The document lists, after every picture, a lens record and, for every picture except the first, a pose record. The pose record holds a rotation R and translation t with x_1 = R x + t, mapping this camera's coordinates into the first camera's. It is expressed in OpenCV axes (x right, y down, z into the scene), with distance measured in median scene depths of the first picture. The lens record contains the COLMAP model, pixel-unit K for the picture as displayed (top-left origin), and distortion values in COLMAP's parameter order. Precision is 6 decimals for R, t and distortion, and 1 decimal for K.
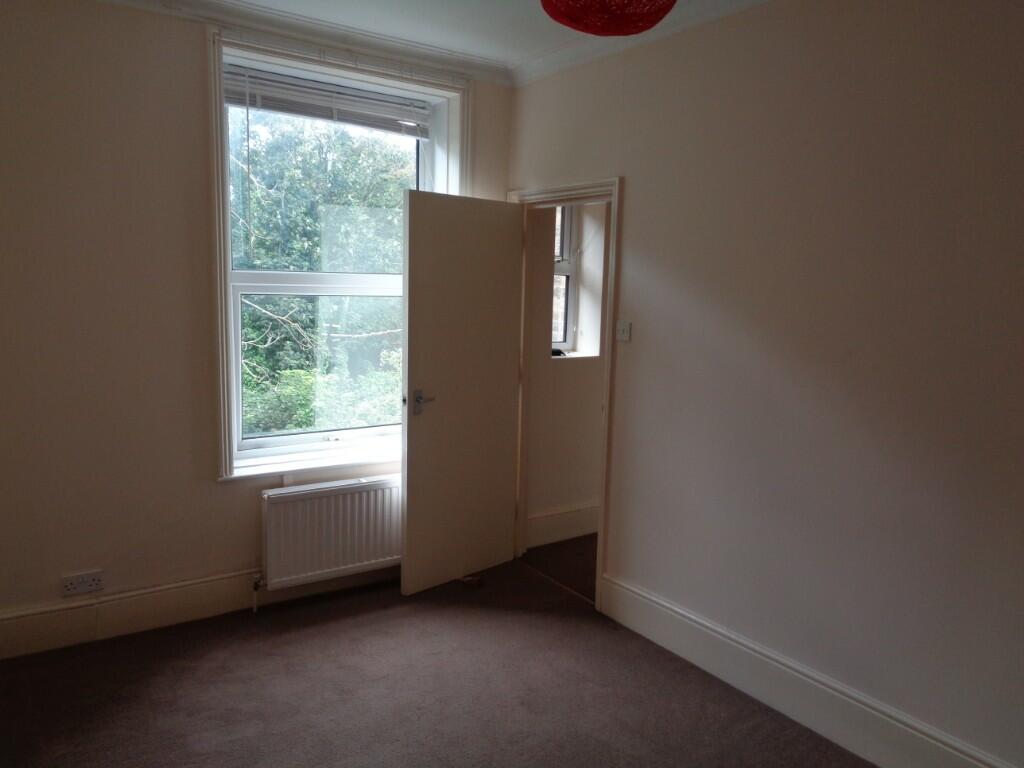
lens RADIAL K [[776.2, 0, 514.8], [0, 776.2, 378.5], [0, 0, 1]] dist [0.007849, -0.000553]
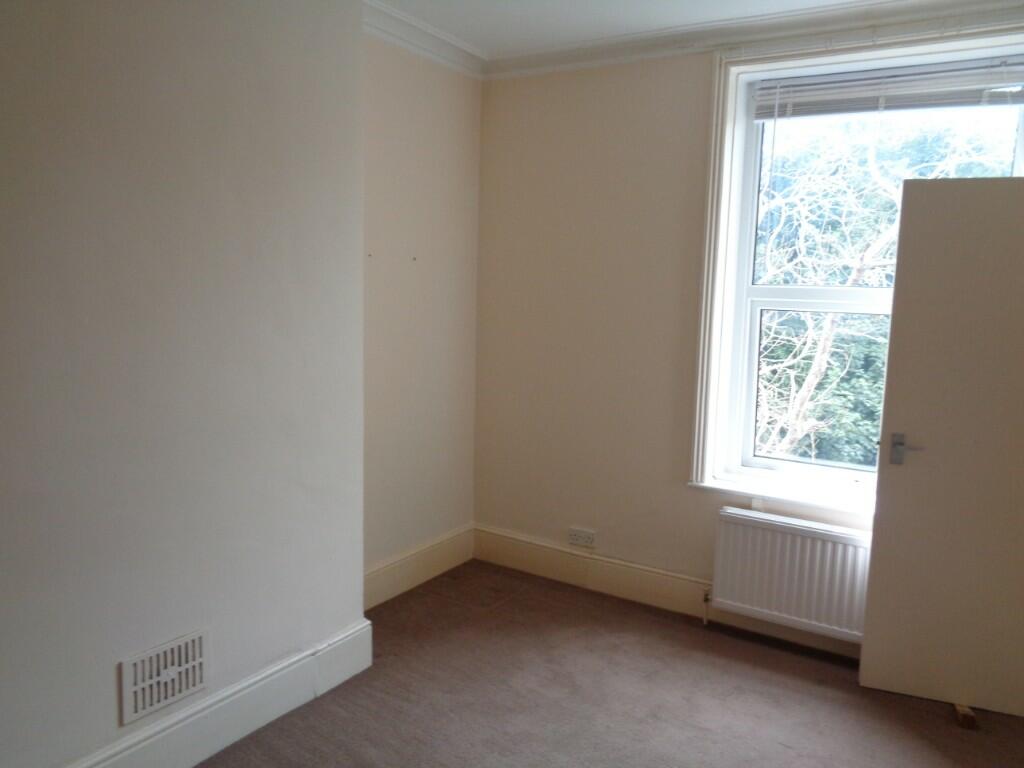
lens RADIAL K [[776.2, 0, 514.8], [0, 776.2, 378.5], [0, 0, 1]] dist [0.007849, -0.000553]
pose [[0.398743, 0.093193, -0.912315, 0.448459], [-0.132570, 0.990231, 0.043211, -0.023472], [0.907430, 0.103715, 0.407203, 0.334991]]
